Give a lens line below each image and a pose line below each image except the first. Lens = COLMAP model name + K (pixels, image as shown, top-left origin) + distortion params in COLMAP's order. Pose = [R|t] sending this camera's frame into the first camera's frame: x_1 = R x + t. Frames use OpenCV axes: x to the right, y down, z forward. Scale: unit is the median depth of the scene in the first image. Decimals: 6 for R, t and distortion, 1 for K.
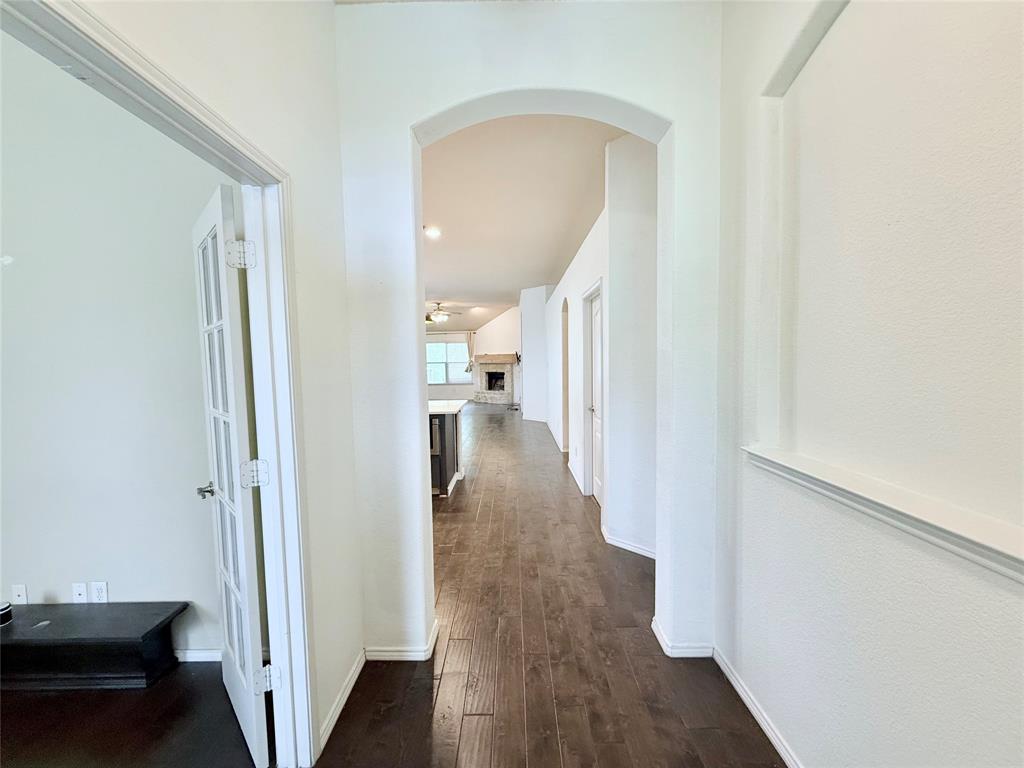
lens RADIAL K [[410.1, 0, 513.7], [0, 410.1, 385.3], [0, 0, 1]] dist [0.000962, 0.000591]
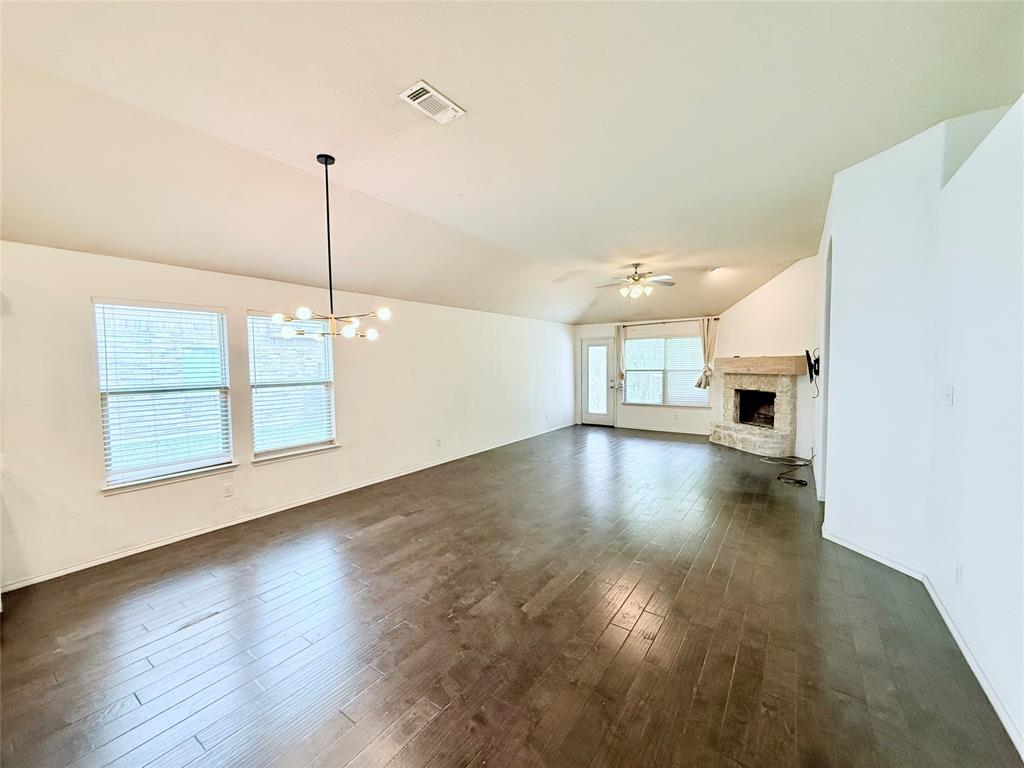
lens RADIAL K [[410.1, 0, 512.0], [0, 410.1, 384.1], [0, 0, 1]] dist [0.000962, 0.000591]
pose [[0.822154, 0.036463, -0.568097, -0.002884], [-0.041216, 0.999140, 0.004482, -0.030106], [0.567772, 0.019730, 0.822950, 0.393809]]
